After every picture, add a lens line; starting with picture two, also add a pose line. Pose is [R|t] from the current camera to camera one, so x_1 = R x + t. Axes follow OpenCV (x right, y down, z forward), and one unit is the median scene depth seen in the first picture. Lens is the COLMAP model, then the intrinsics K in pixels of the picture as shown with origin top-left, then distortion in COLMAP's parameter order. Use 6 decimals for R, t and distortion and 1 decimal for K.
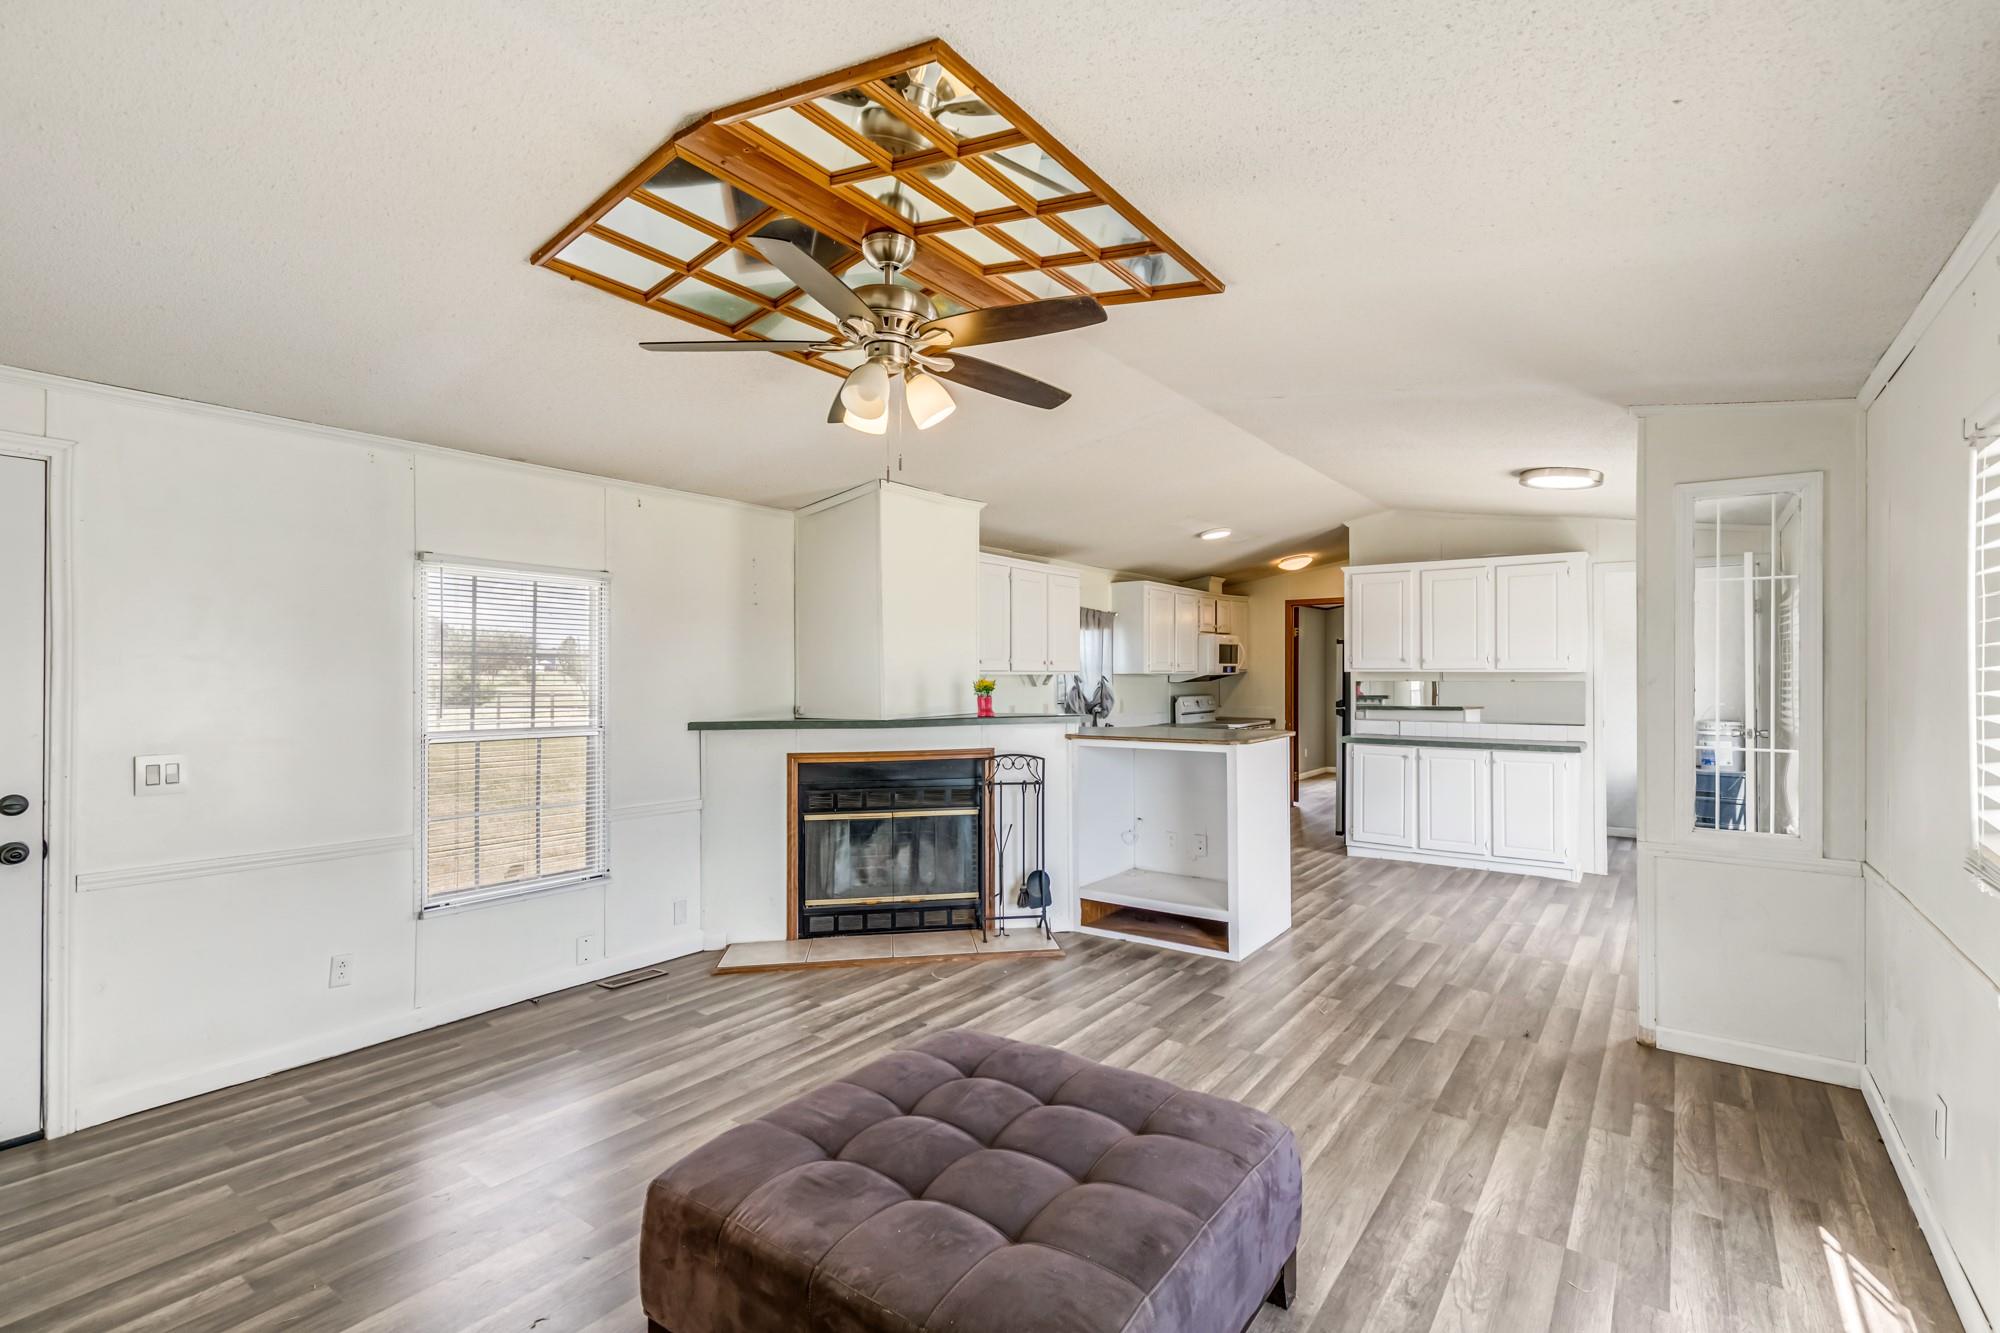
lens RADIAL K [[908.6, 0, 1019.6], [0, 908.6, 666.9], [0, 0, 1]] dist [0.000329, -0.000534]
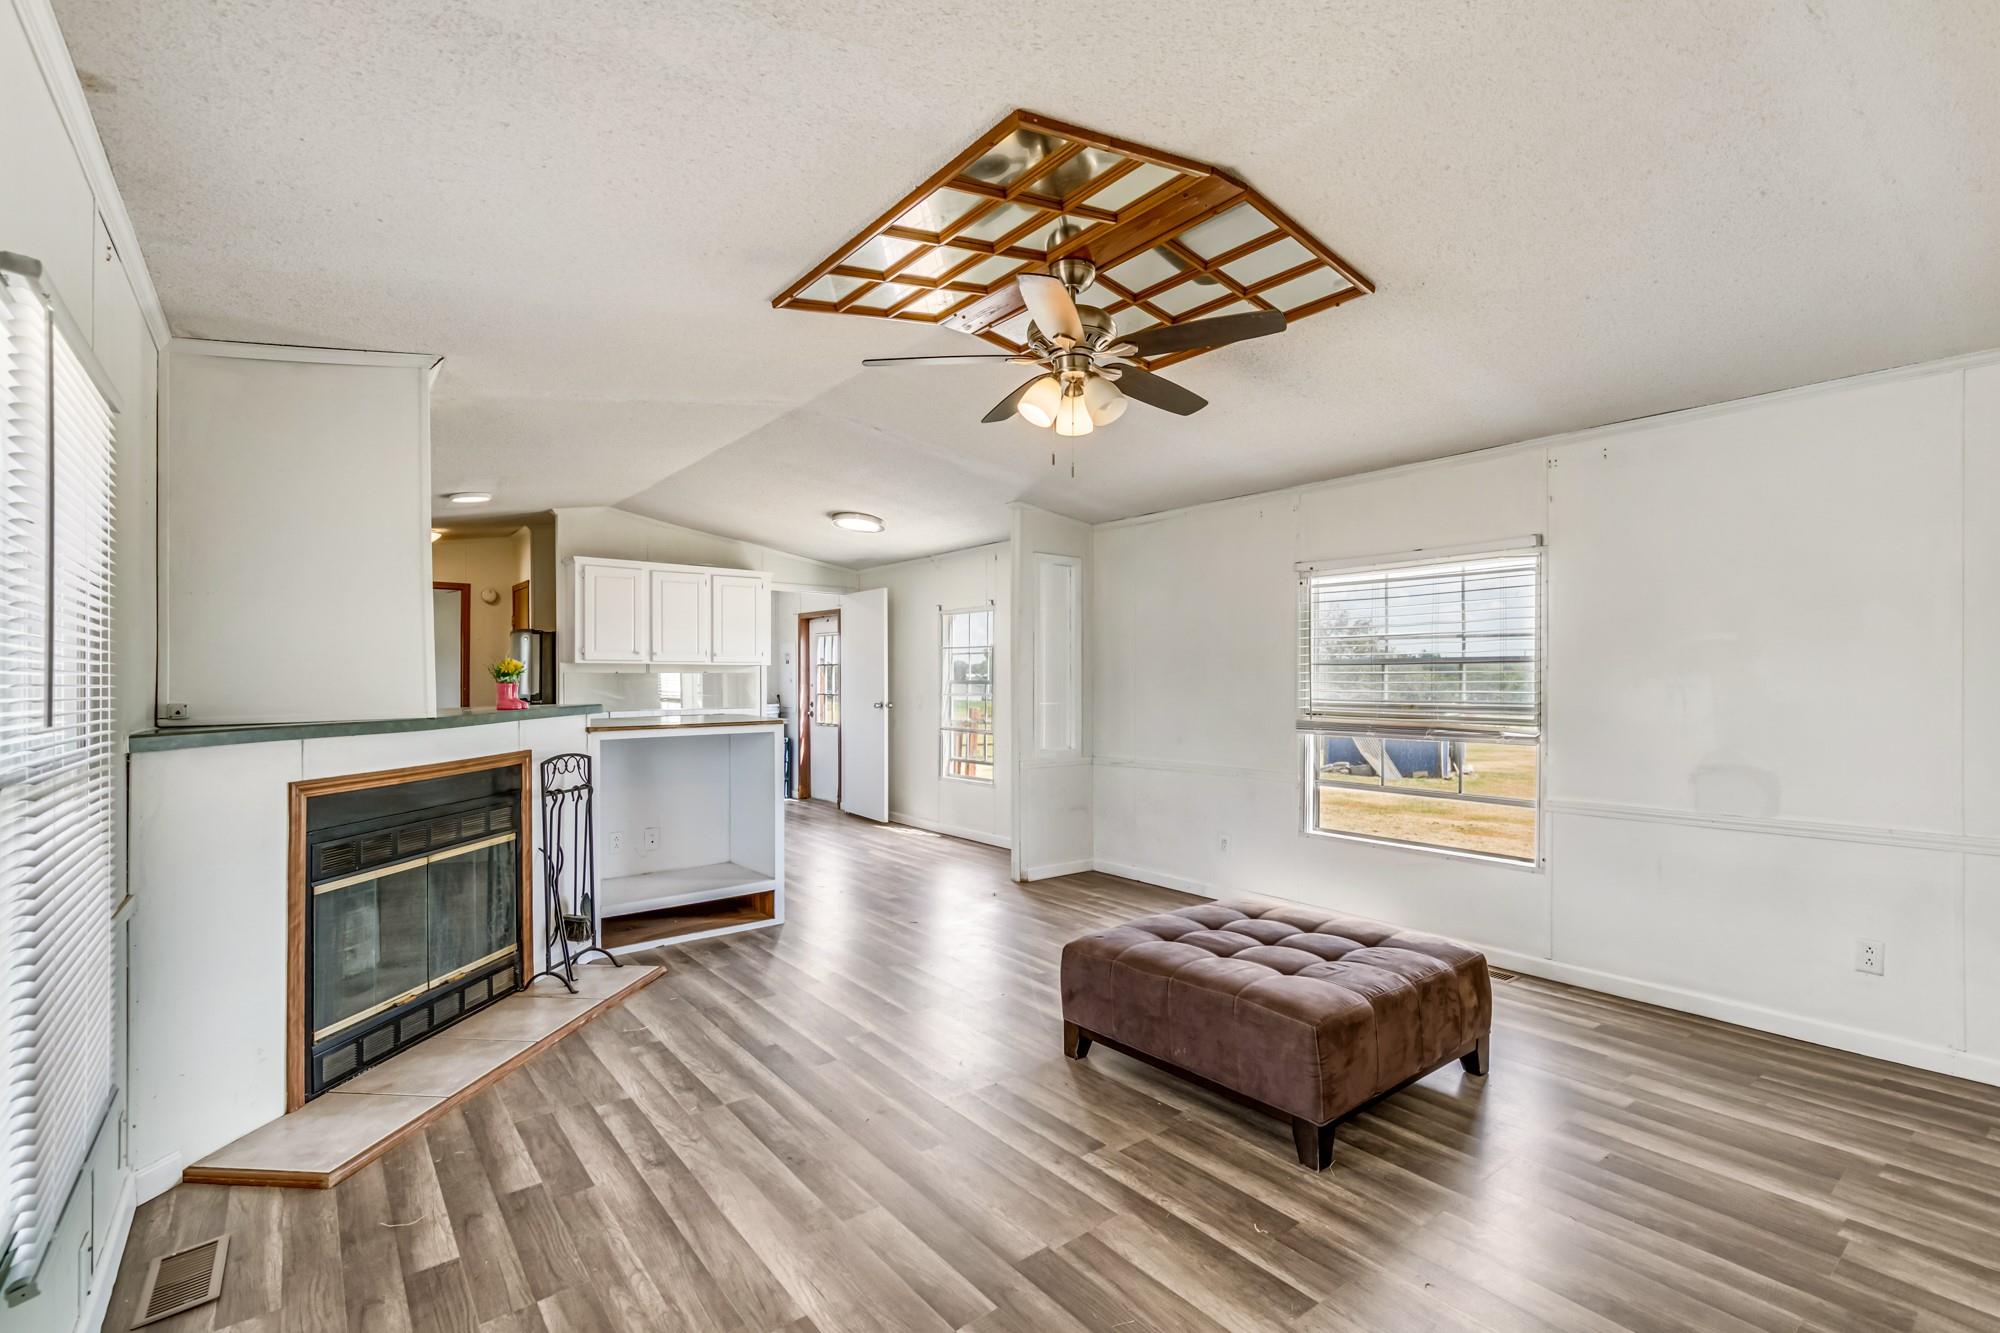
lens RADIAL K [[908.6, 0, 1020.8], [0, 908.6, 677.7], [0, 0, 1]] dist [0.000329, -0.000534]
pose [[0.266934, 0.000696, 0.963715, -0.691107], [-0.003407, 0.999994, 0.000222, 0.028594], [-0.963709, -0.003342, 0.266935, 0.417421]]
